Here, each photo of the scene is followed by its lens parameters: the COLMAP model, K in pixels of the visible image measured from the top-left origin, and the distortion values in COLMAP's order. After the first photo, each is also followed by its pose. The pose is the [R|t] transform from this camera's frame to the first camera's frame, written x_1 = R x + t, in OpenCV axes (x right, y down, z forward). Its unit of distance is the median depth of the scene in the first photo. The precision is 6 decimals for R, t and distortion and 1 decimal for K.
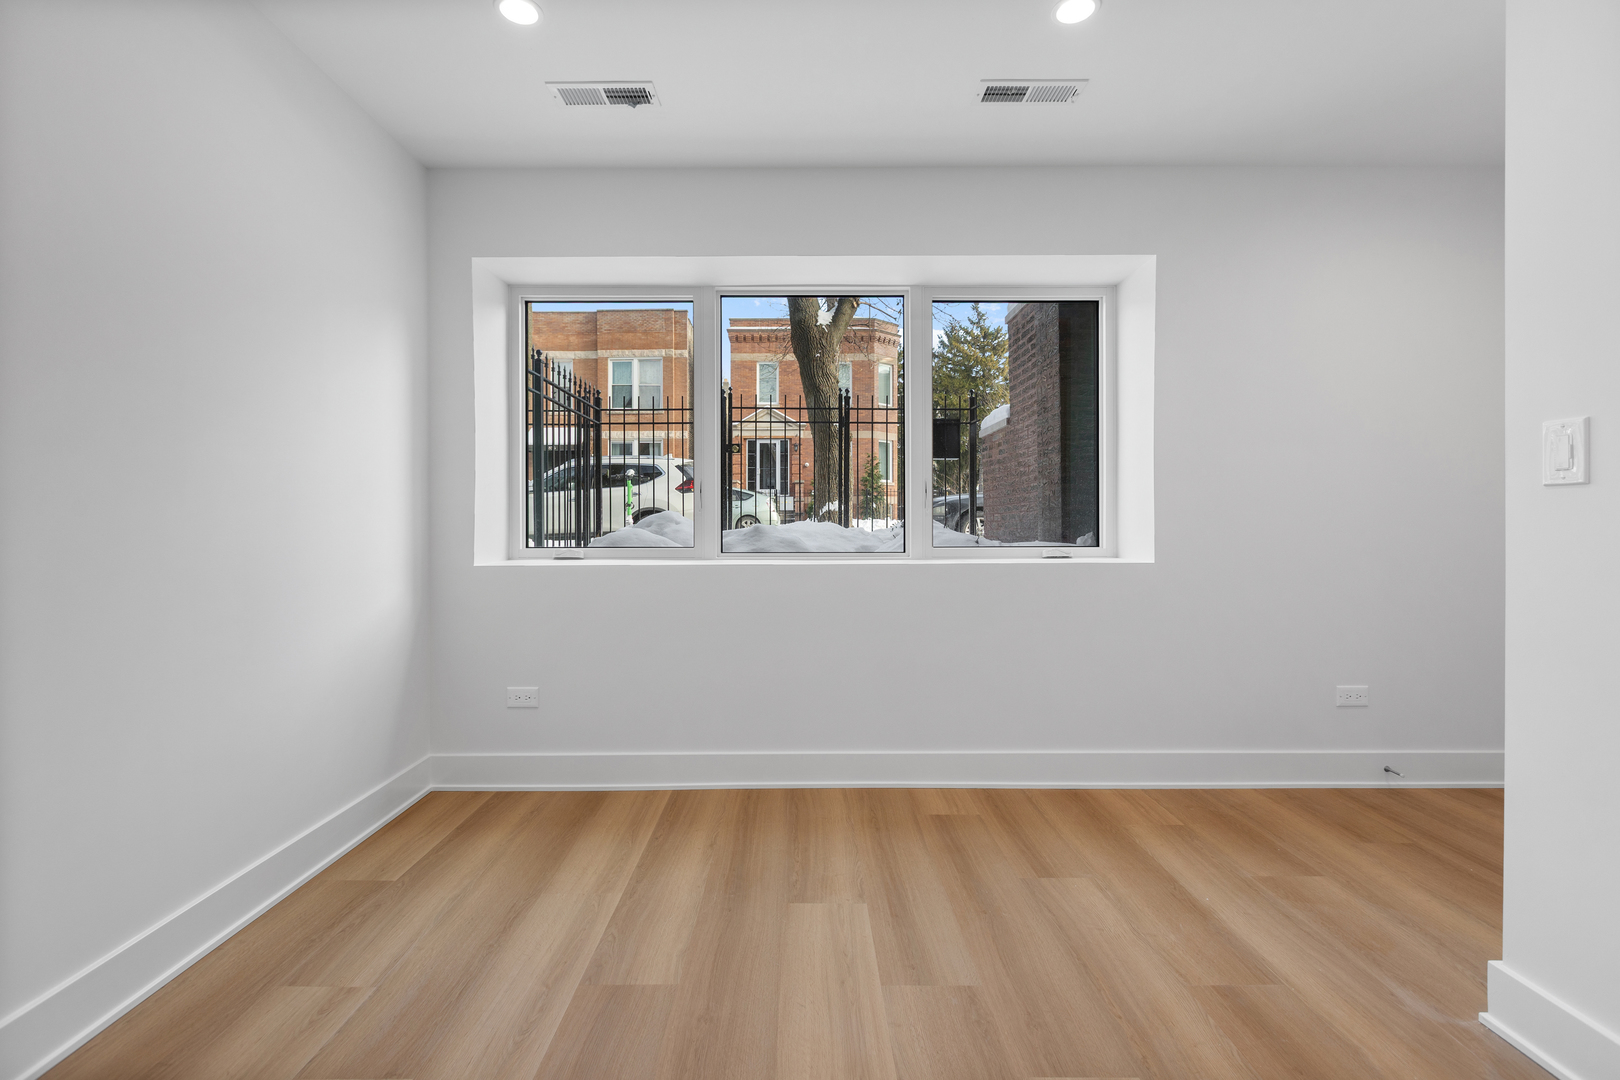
lens RADIAL K [[737.1, 0, 813.4], [0, 737.1, 531.0], [0, 0, 1]] dist [-0.000421, -0.000500]
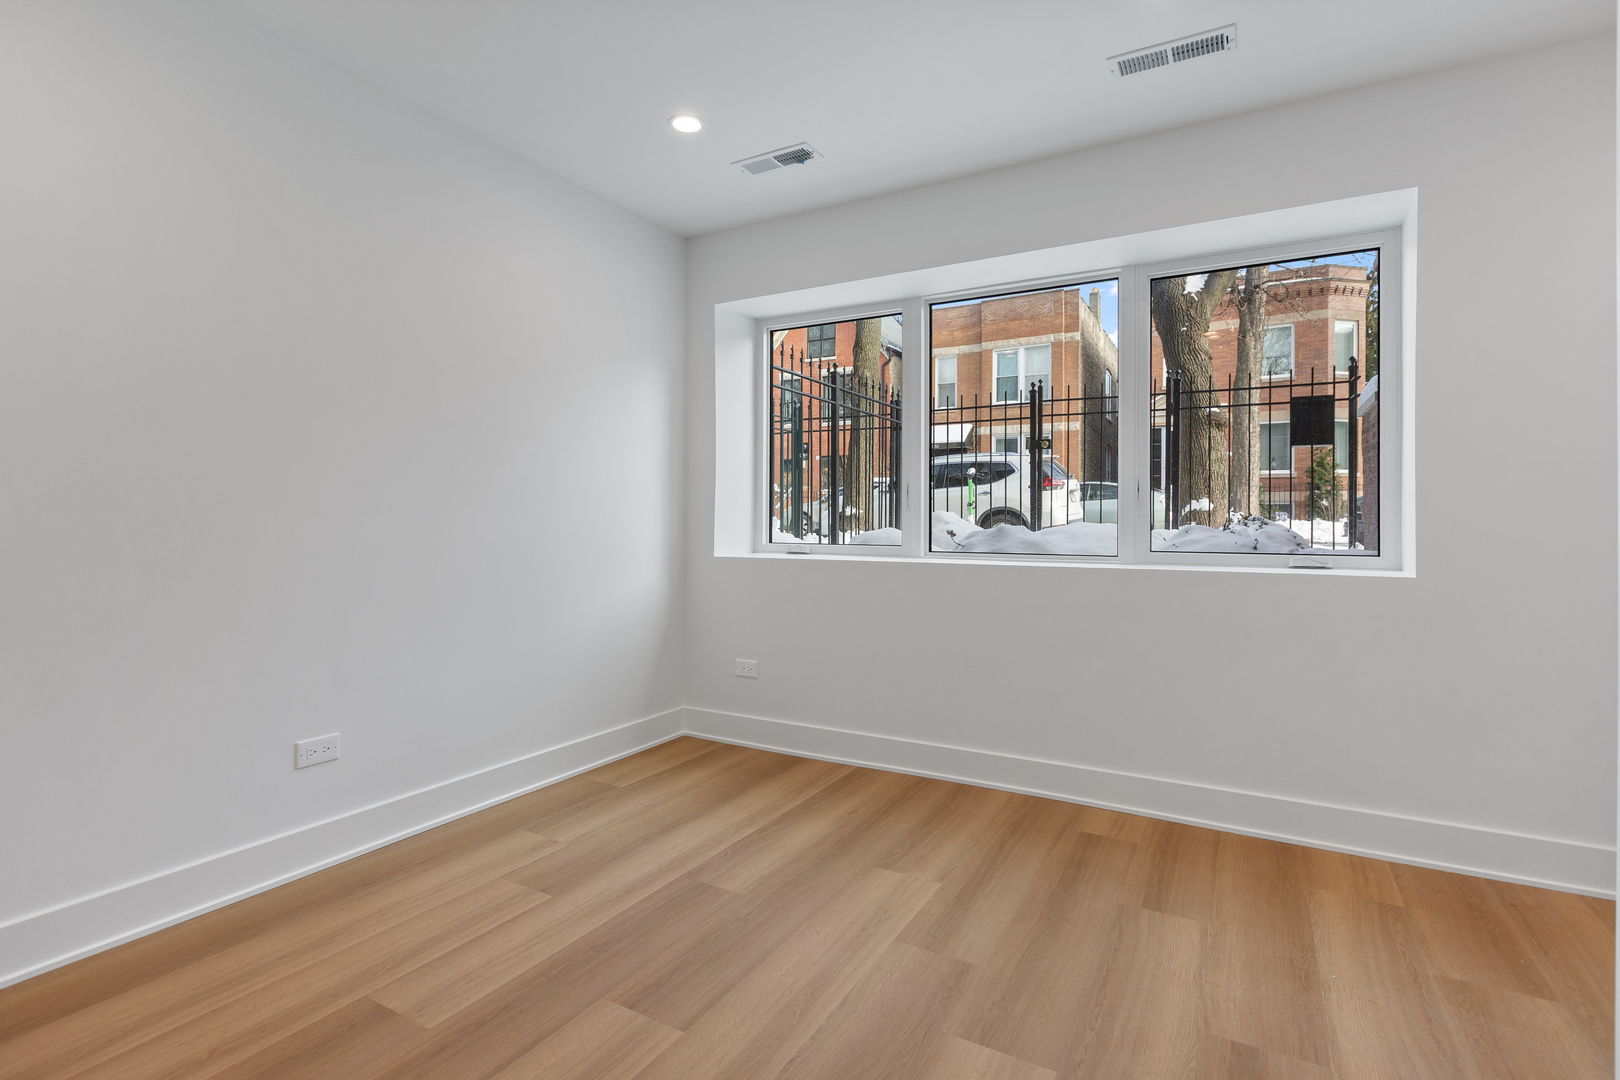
lens RADIAL K [[785.3, 0, 793.5], [0, 785.3, 528.8], [0, 0, 1]] dist [-0.008933, 0.000283]
pose [[0.861116, 0.011529, -0.508278, 0.316381], [-0.013260, 0.999912, 0.000216, -0.000474], [0.508236, 0.006553, 0.861193, -0.054731]]
